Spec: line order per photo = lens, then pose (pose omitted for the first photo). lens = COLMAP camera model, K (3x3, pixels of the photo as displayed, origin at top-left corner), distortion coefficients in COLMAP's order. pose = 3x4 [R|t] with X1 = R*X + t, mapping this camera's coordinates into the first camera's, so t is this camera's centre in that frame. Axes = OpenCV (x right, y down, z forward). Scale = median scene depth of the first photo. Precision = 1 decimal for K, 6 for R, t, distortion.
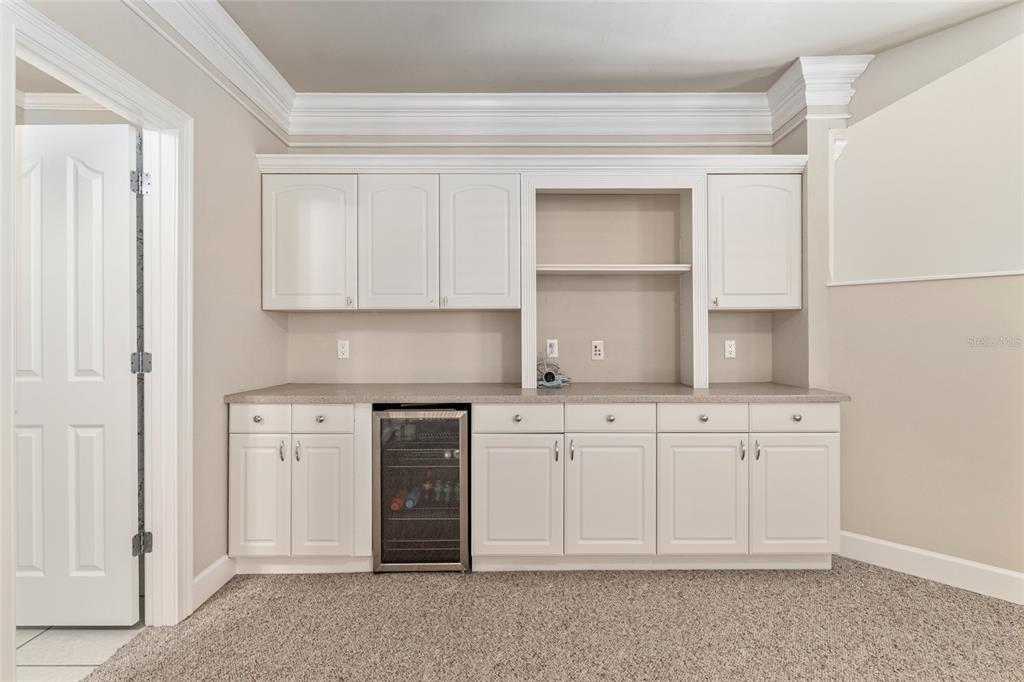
lens RADIAL K [[452.0, 0, 515.3], [0, 452.0, 336.3], [0, 0, 1]] dist [-0.004140, -0.000801]
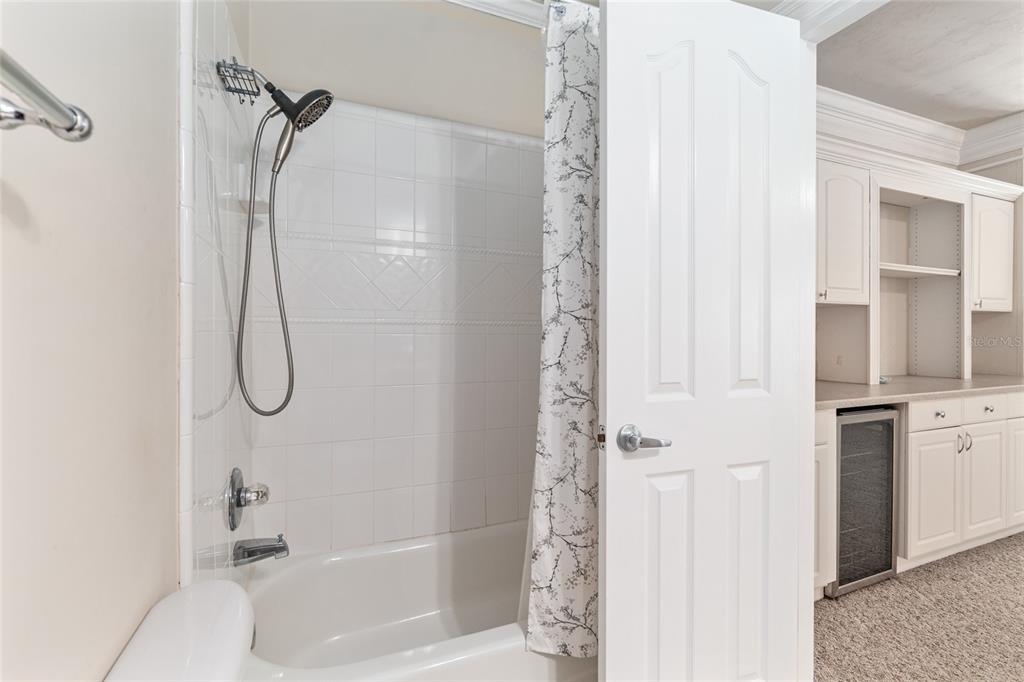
lens RADIAL K [[452.0, 0, 513.4], [0, 452.0, 336.2], [0, 0, 1]] dist [-0.004140, -0.000801]
pose [[0.926555, 0.004972, 0.376126, -1.097223], [-0.004754, 0.999988, -0.001508, 0.012153], [-0.376128, -0.000391, 0.926567, 0.377042]]
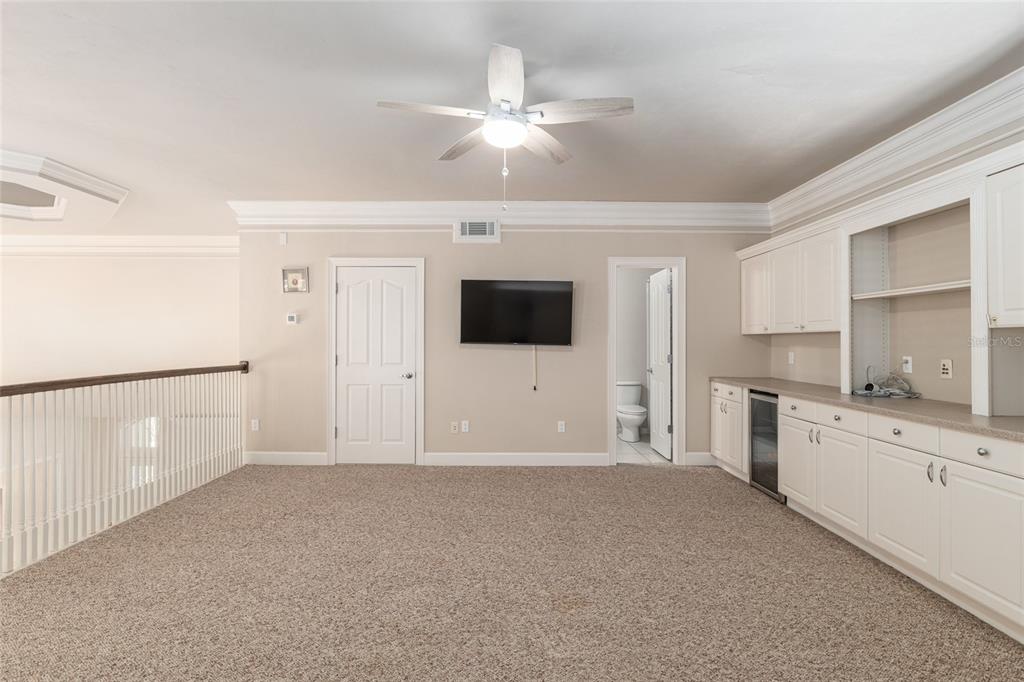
lens RADIAL K [[472.0, 0, 513.0], [0, 472.0, 342.4], [0, 0, 1]] dist [-0.005131, 0.001153]
pose [[0.005957, 0.004374, -0.999973, 1.356043], [-0.002601, 0.999987, 0.004359, -0.032673], [0.999979, 0.002575, 0.005968, 0.057882]]
